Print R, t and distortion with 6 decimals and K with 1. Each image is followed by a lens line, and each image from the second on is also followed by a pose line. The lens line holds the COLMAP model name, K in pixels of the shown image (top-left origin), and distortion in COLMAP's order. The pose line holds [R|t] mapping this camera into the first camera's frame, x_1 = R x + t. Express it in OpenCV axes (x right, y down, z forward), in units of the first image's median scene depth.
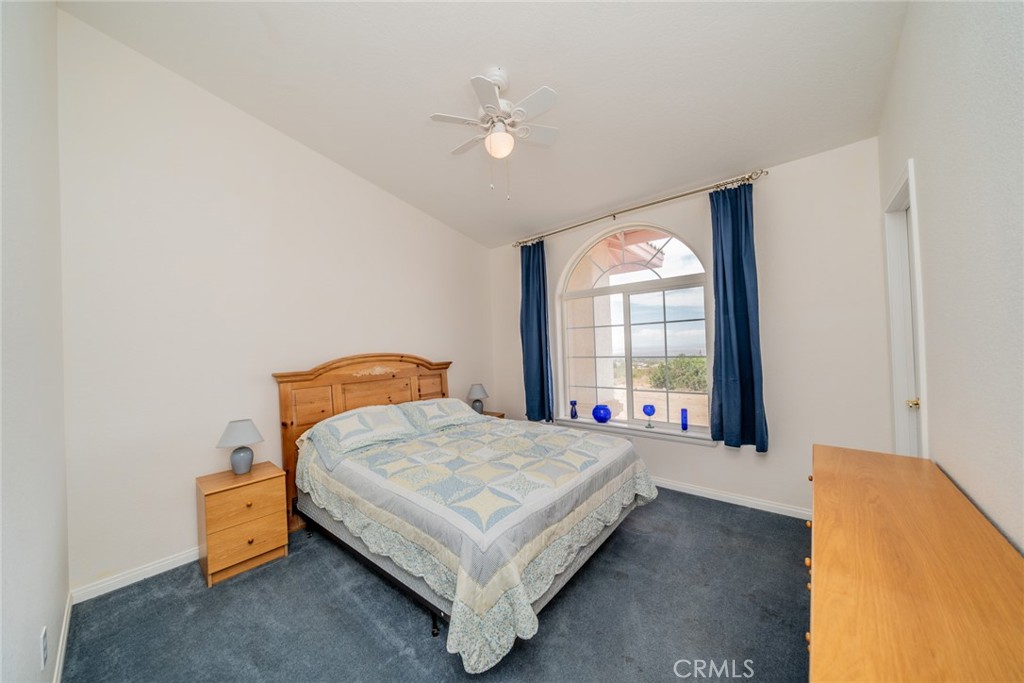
lens RADIAL K [[348.4, 0, 511.7], [0, 348.4, 344.2], [0, 0, 1]] dist [-0.009914, -0.000439]
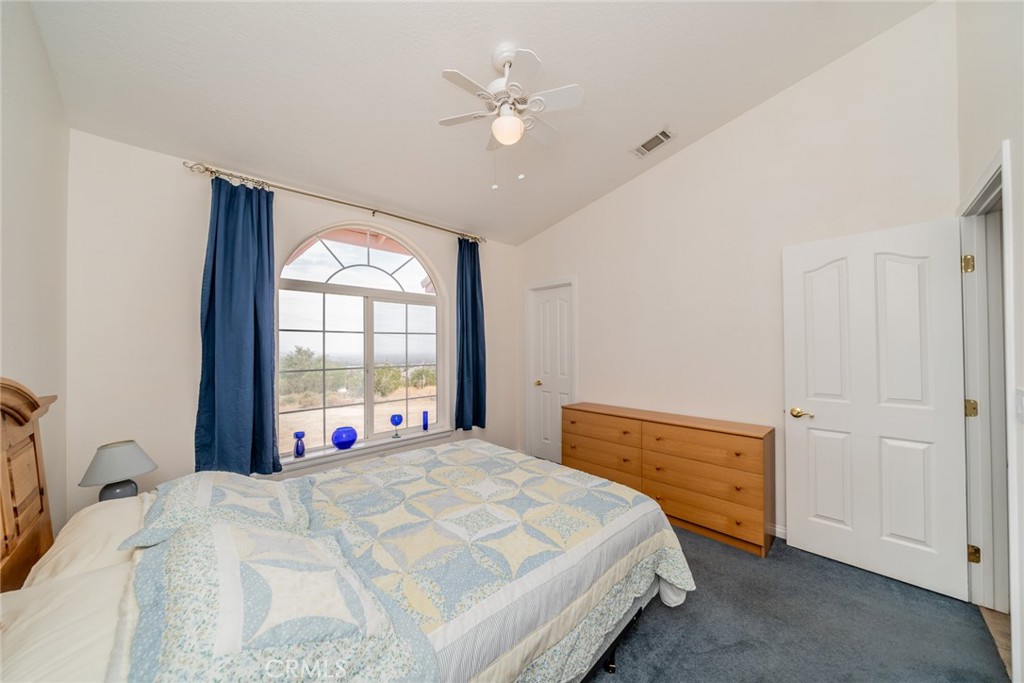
lens RADIAL K [[348.4, 0, 511.7], [0, 348.4, 339.5], [0, 0, 1]] dist [-0.009914, -0.000439]
pose [[0.092376, 0.052401, 0.994344, -0.596012], [-0.002576, 0.998624, -0.052388, 0.011229], [-0.995721, 0.002278, 0.092384, 0.592501]]
